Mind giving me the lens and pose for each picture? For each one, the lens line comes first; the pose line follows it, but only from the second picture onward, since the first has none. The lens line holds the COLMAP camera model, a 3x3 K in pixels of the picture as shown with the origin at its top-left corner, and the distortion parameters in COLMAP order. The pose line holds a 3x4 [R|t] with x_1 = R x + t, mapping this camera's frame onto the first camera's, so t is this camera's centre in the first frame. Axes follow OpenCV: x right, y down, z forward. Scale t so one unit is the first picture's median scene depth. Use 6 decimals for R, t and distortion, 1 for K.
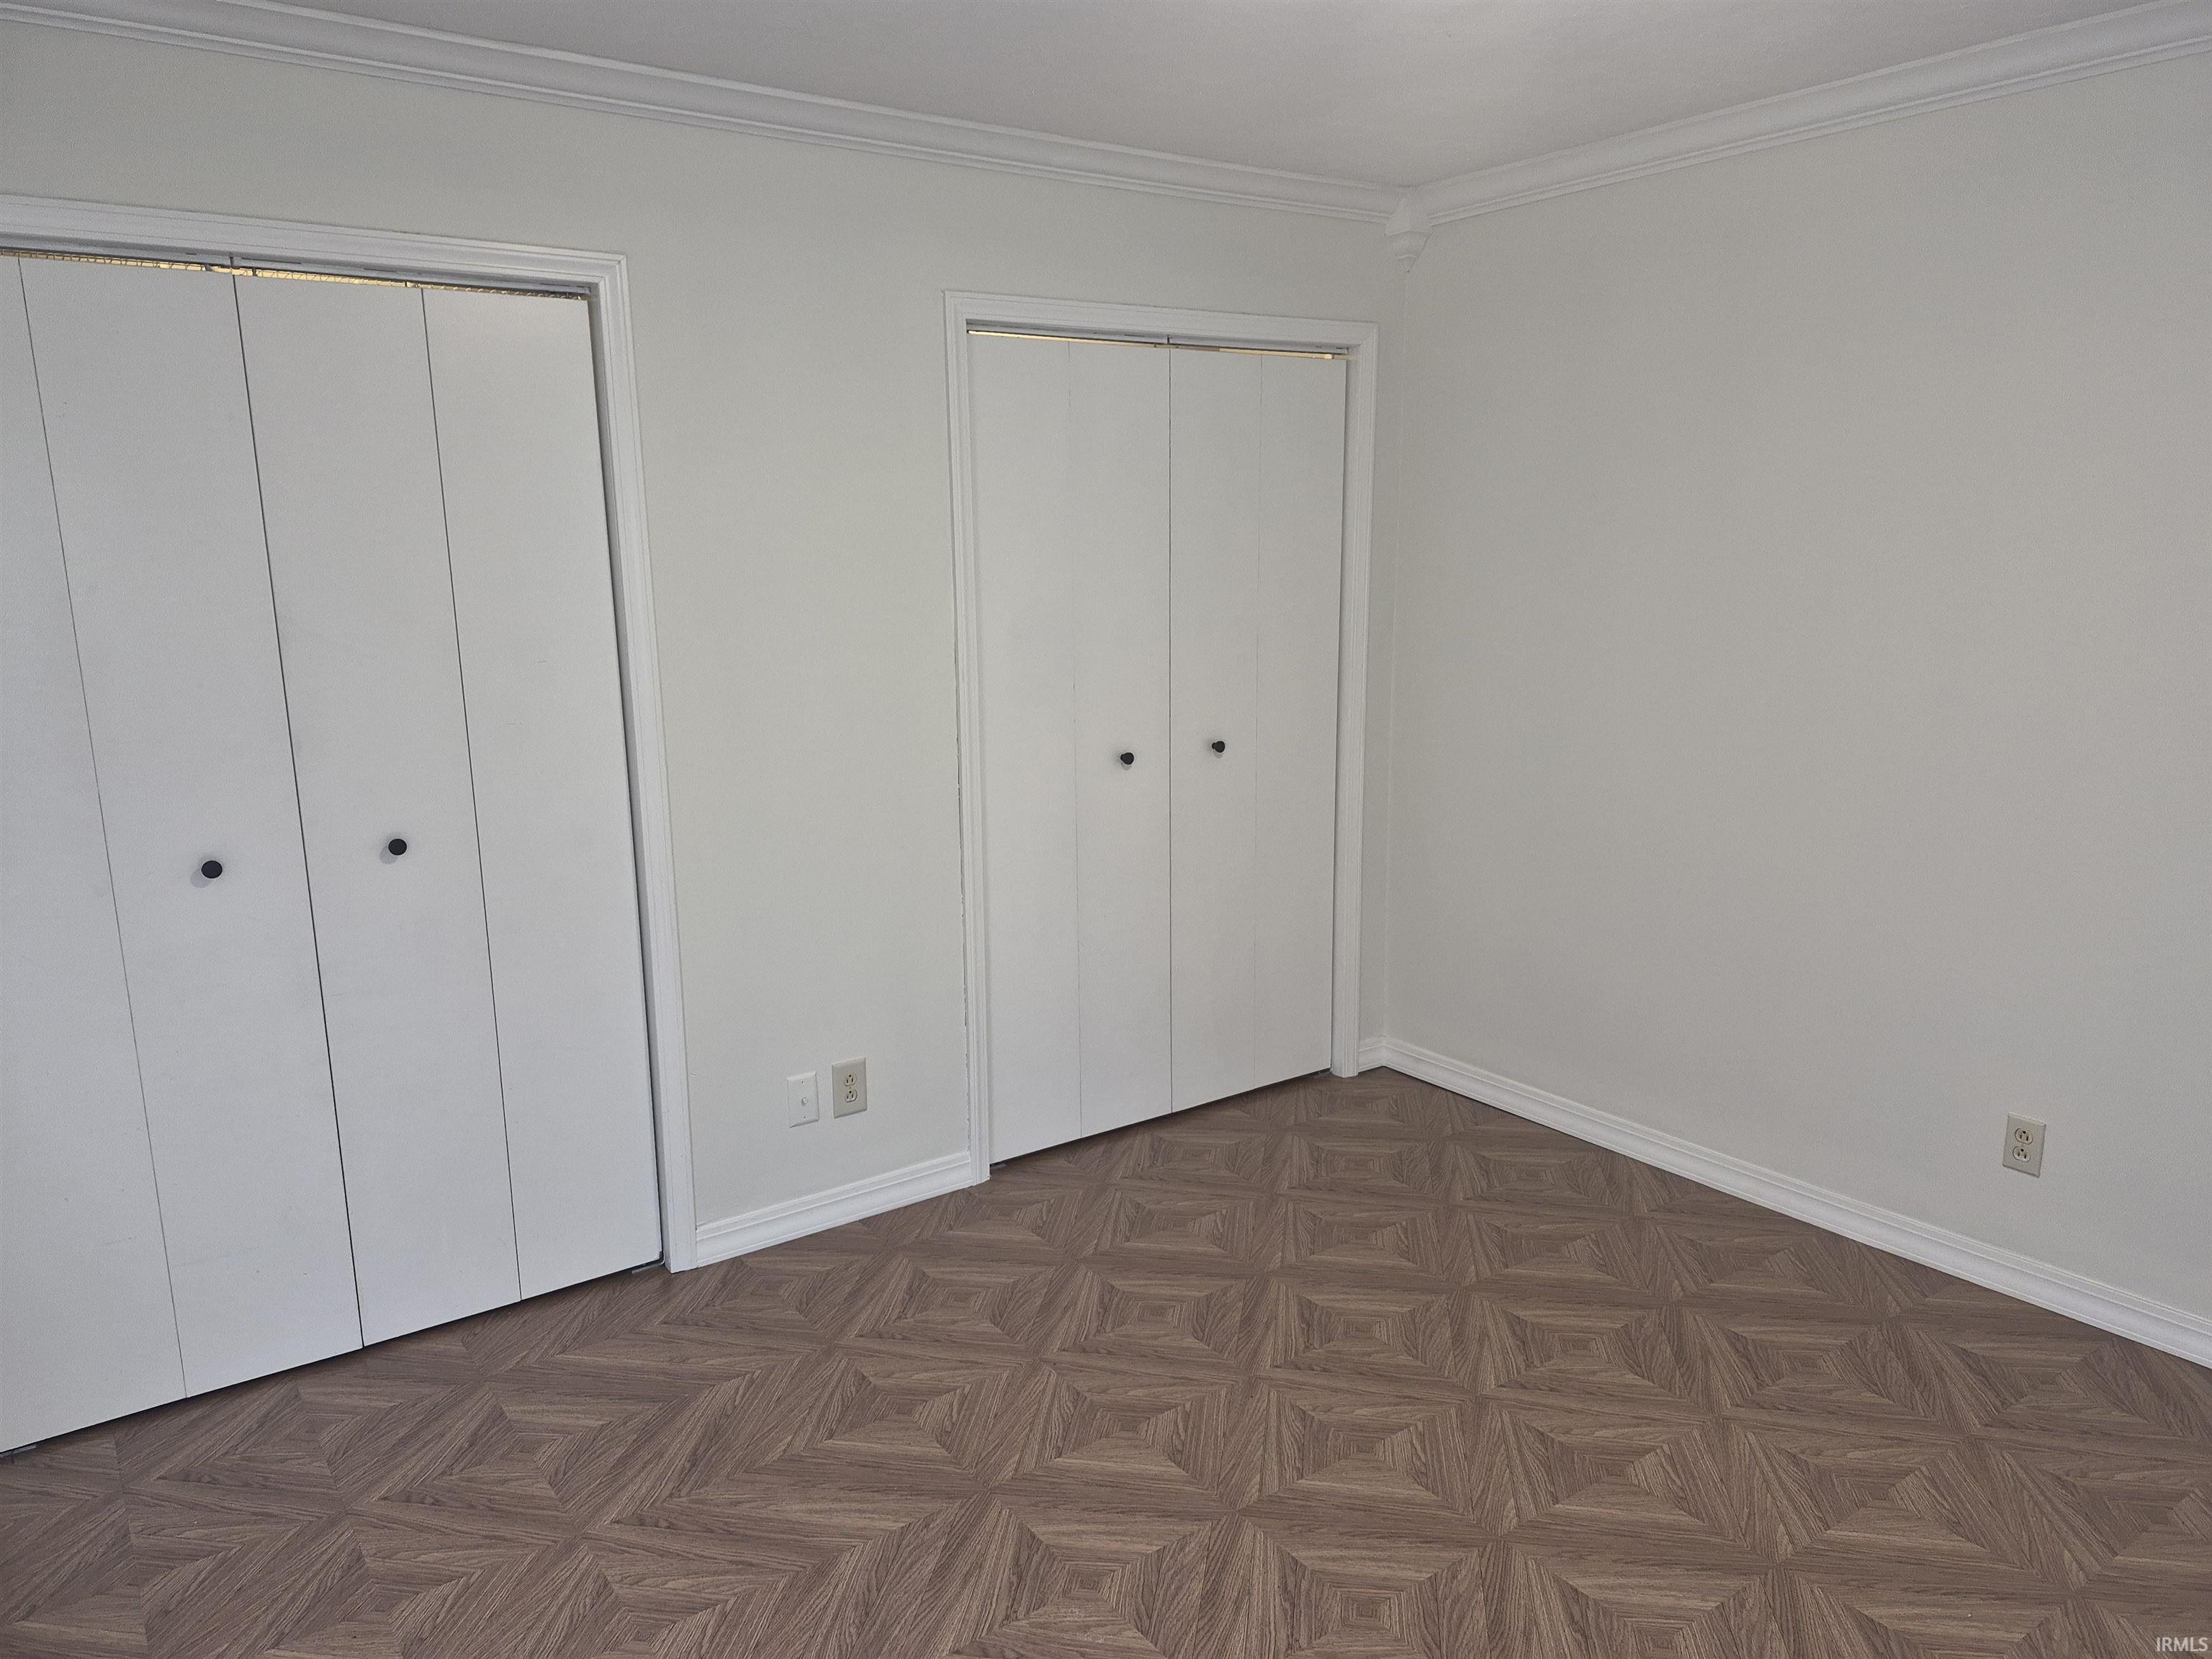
lens RADIAL K [[1540.4, 0, 1092.9], [0, 1540.4, 834.7], [0, 0, 1]] dist [0.055727, -0.037630]
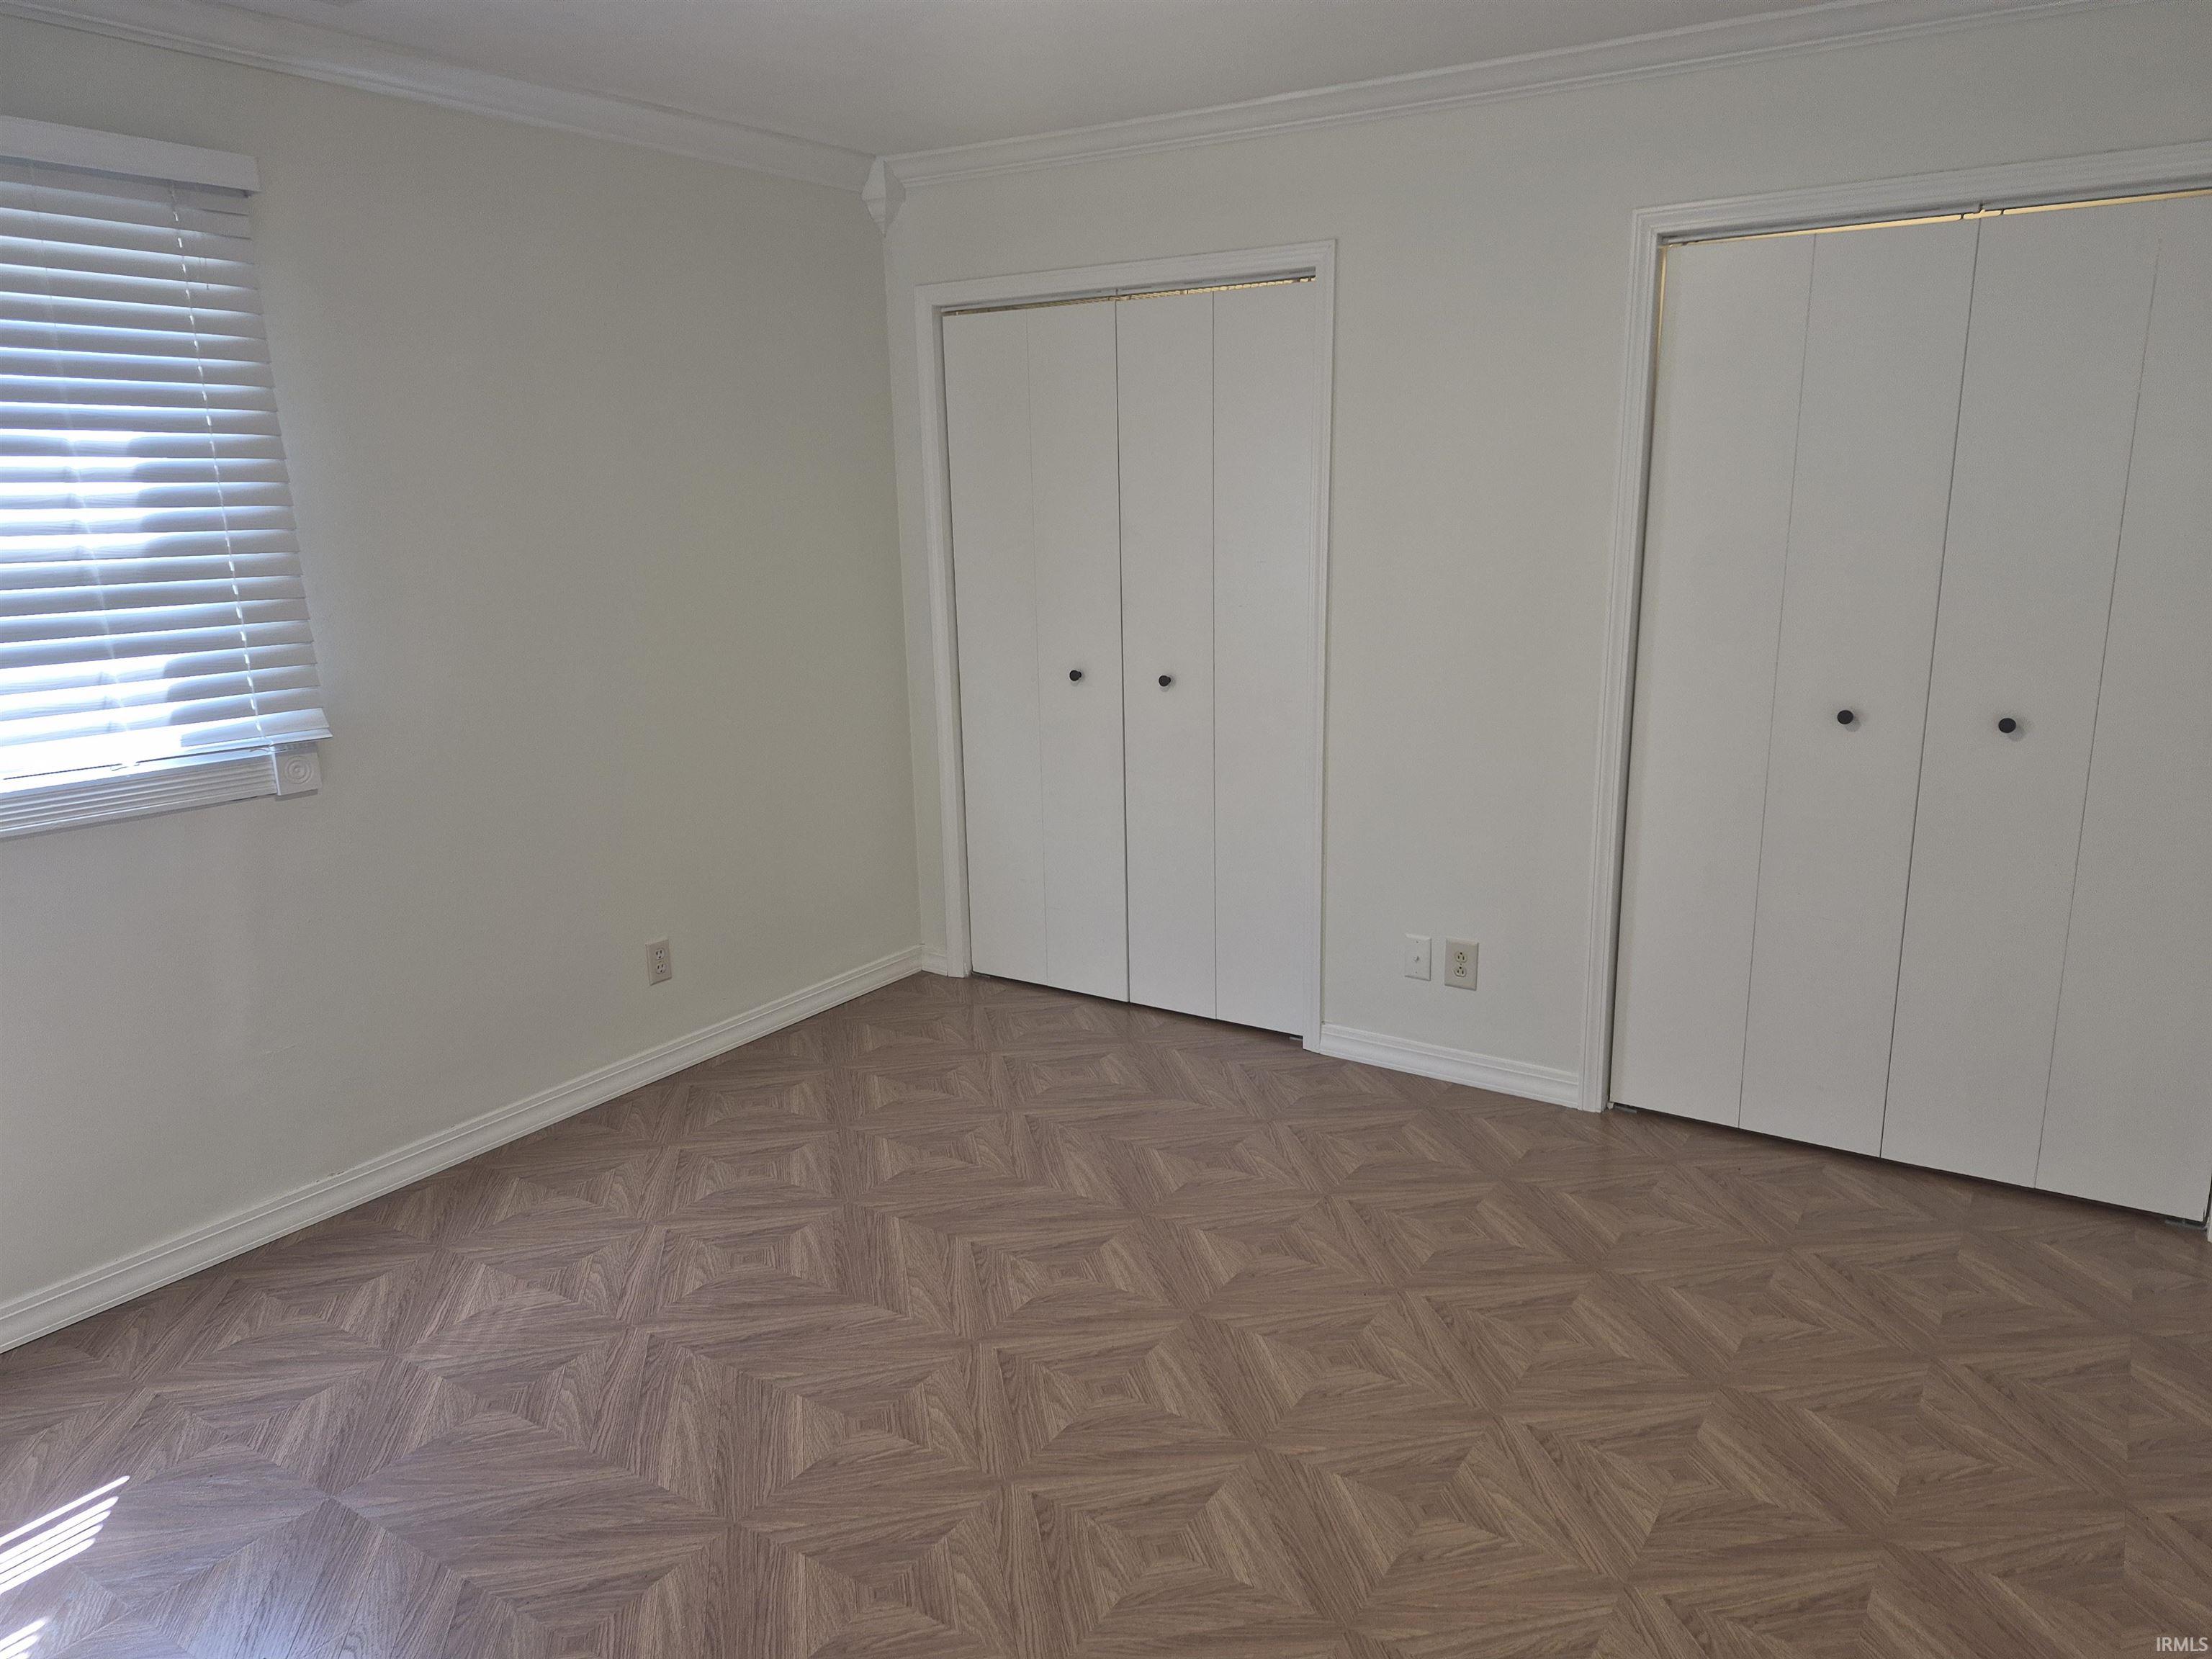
lens RADIAL K [[1540.4, 0, 1088.4], [0, 1540.4, 821.2], [0, 0, 1]] dist [0.055727, -0.037630]
pose [[0.350766, 0.206934, -0.913314, 0.791996], [-0.168806, 0.973276, 0.155688, -0.067611], [0.921123, 0.099562, 0.376324, 0.345508]]
